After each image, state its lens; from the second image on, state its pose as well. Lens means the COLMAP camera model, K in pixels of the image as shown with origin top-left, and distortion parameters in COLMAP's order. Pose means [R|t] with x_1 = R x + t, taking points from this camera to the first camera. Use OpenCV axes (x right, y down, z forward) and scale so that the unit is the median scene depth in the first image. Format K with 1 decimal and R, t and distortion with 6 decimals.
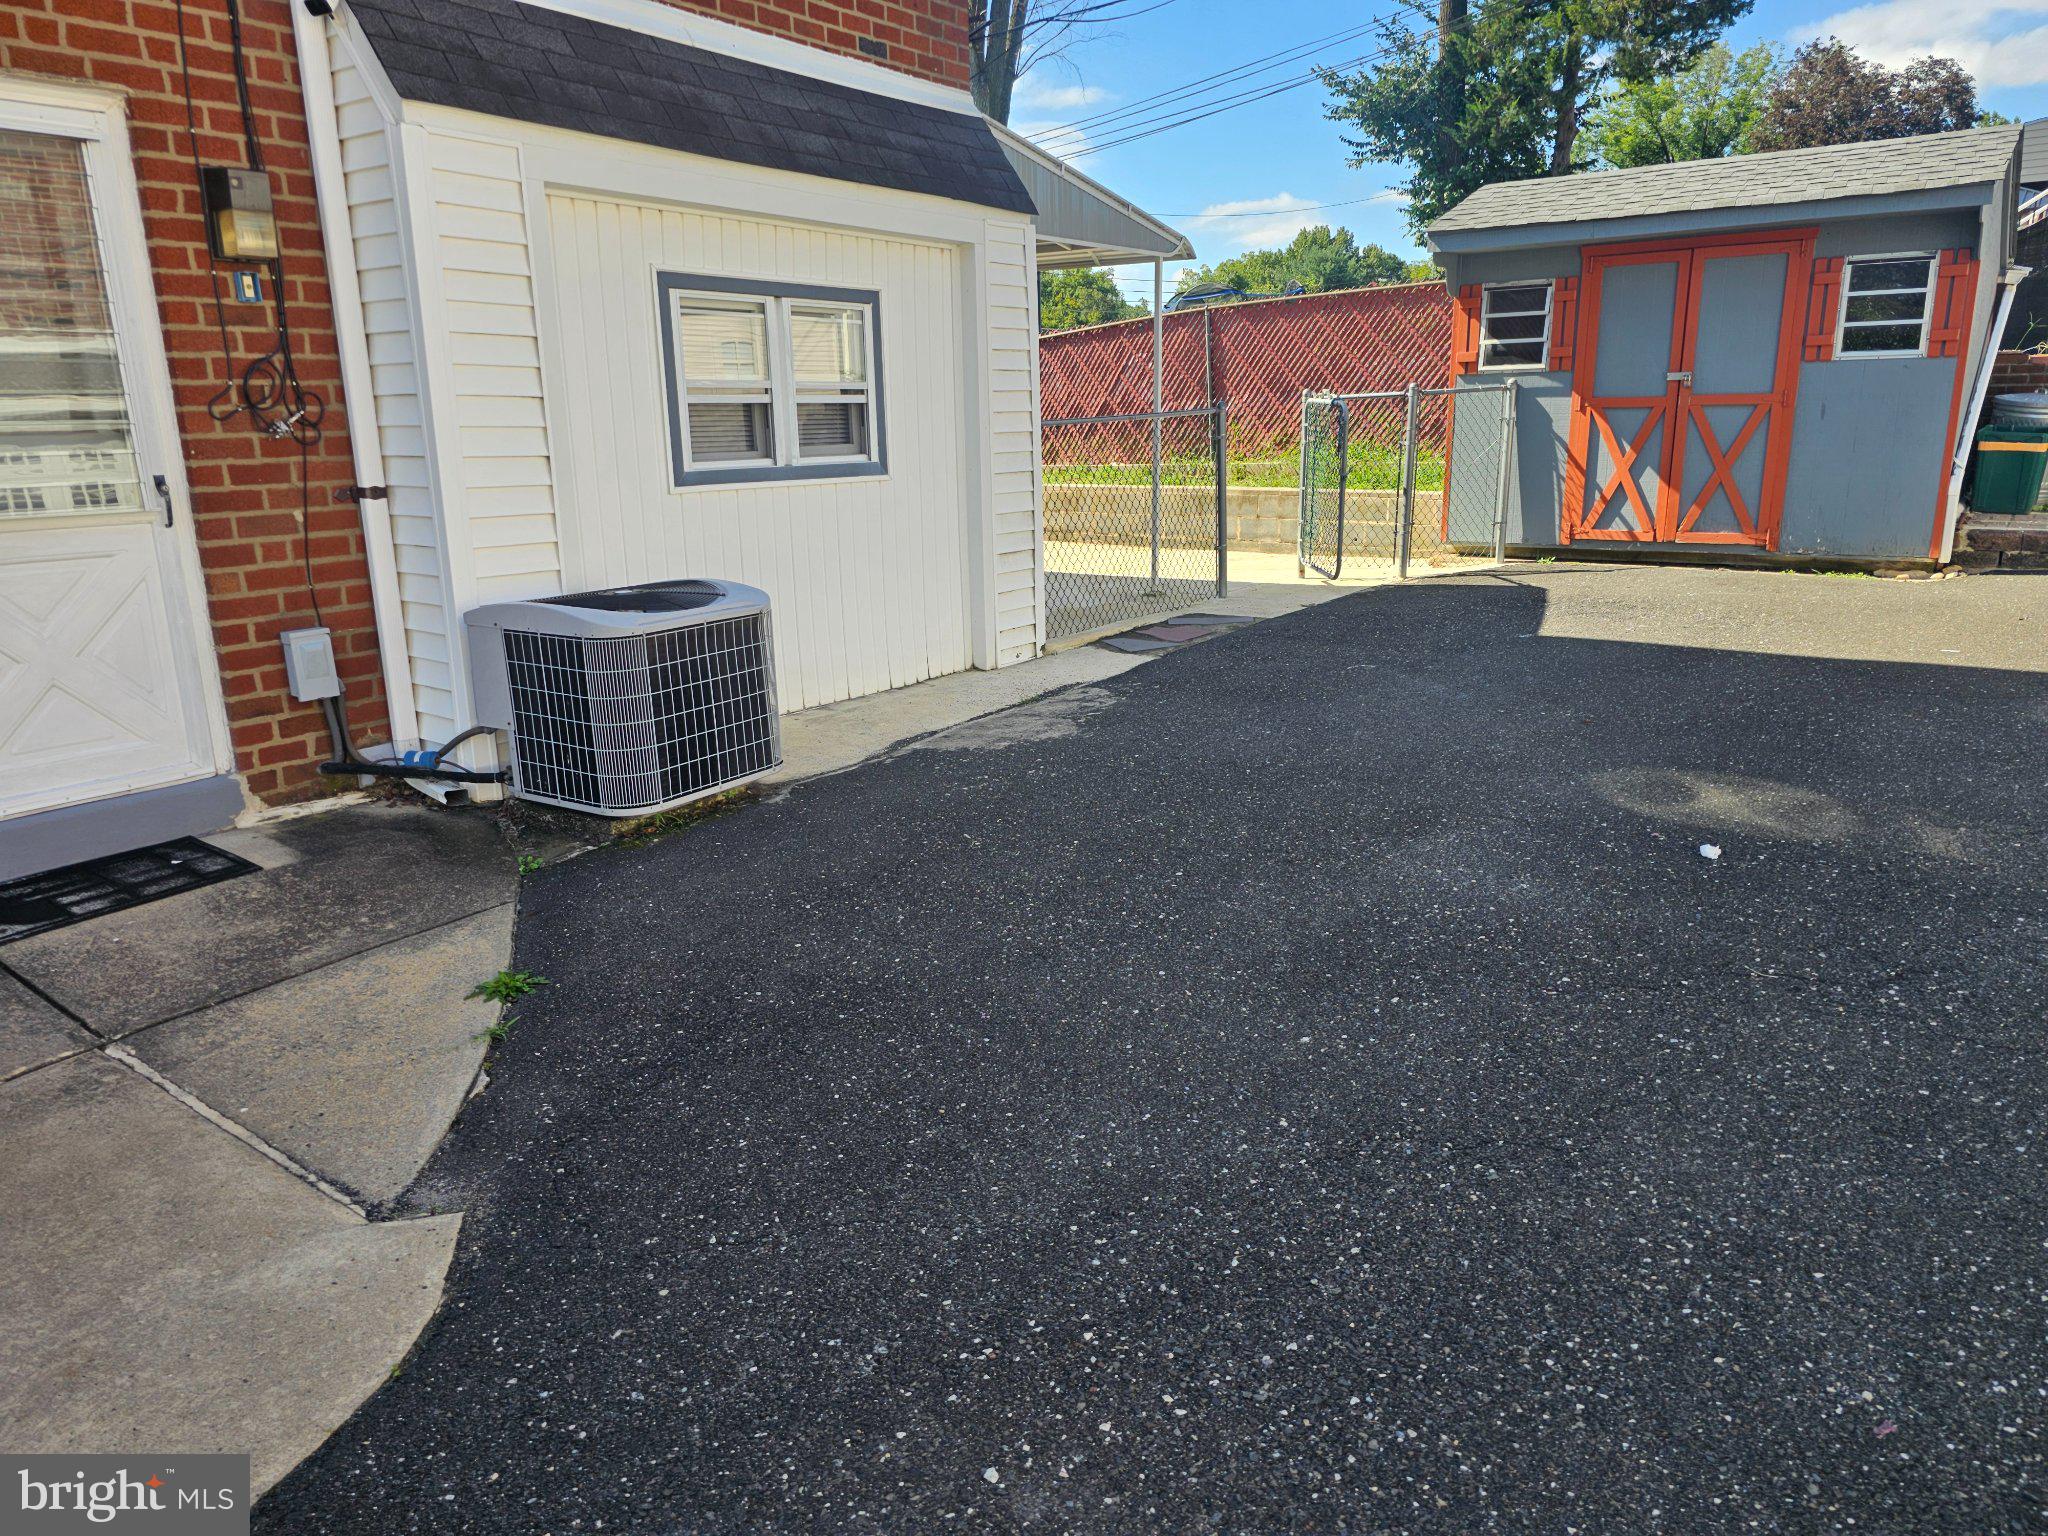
lens RADIAL K [[1401.7, 0, 1032.2], [0, 1401.7, 776.8], [0, 0, 1]] dist [0.057675, -0.066397]
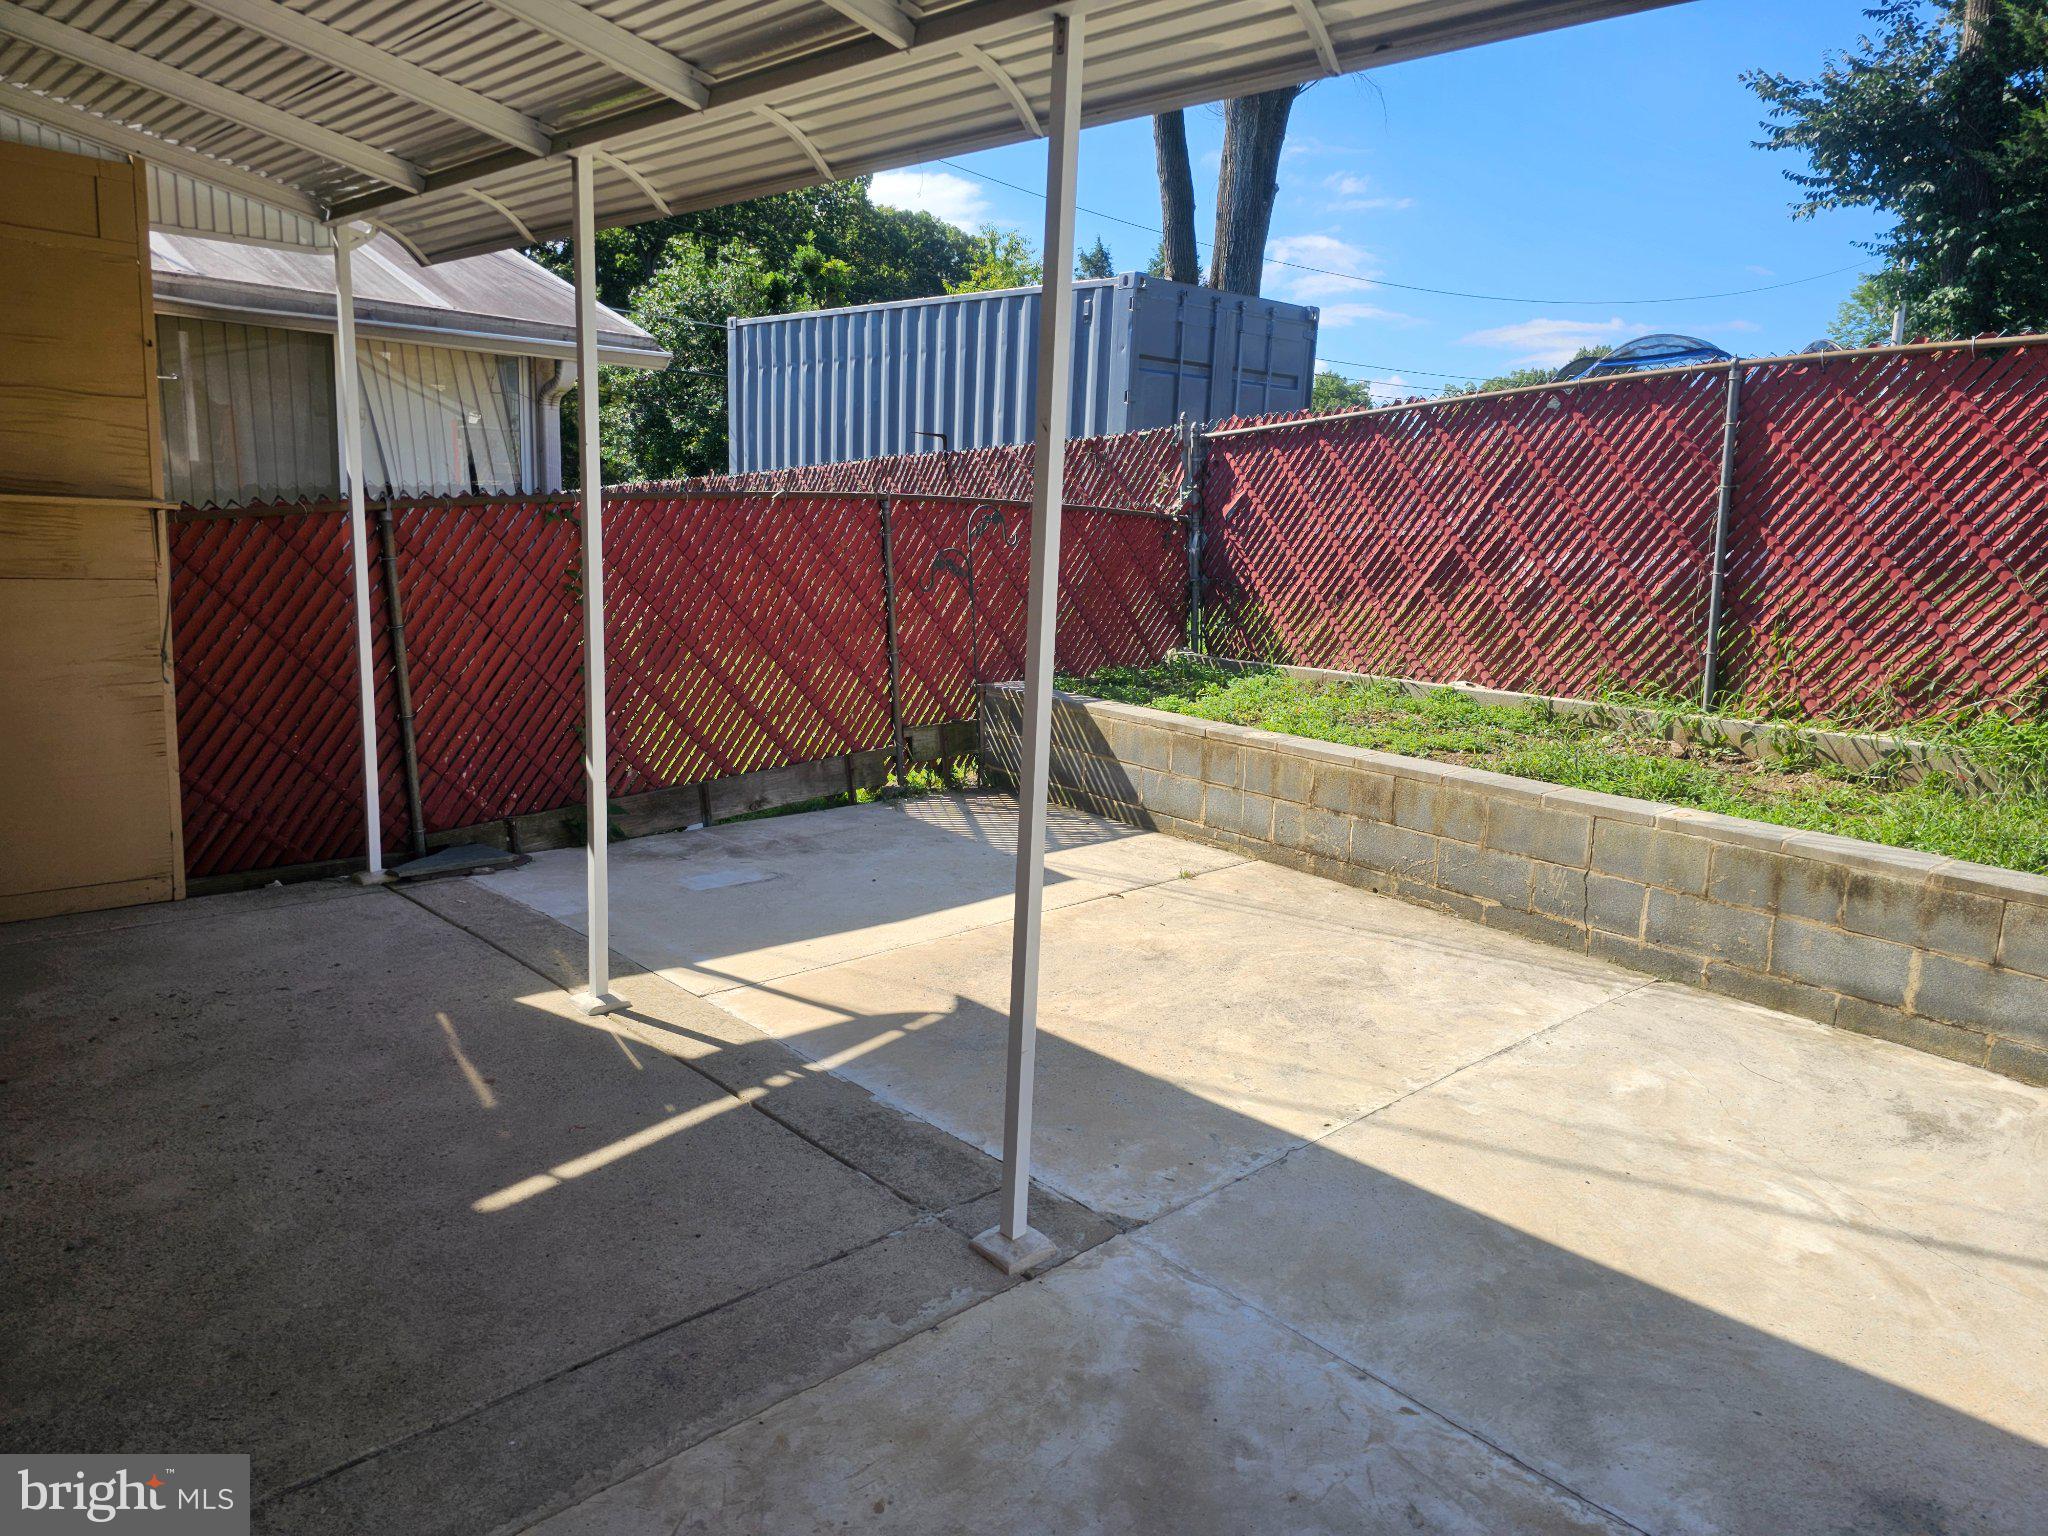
lens RADIAL K [[1401.7, 0, 1032.2], [0, 1401.7, 776.8], [0, 0, 1]] dist [0.057675, -0.066397]
pose [[0.984582, 0.092801, -0.148275, -0.010082], [-0.102804, 0.992813, -0.061268, -0.142046], [0.141523, 0.075566, 0.987047, 0.494091]]
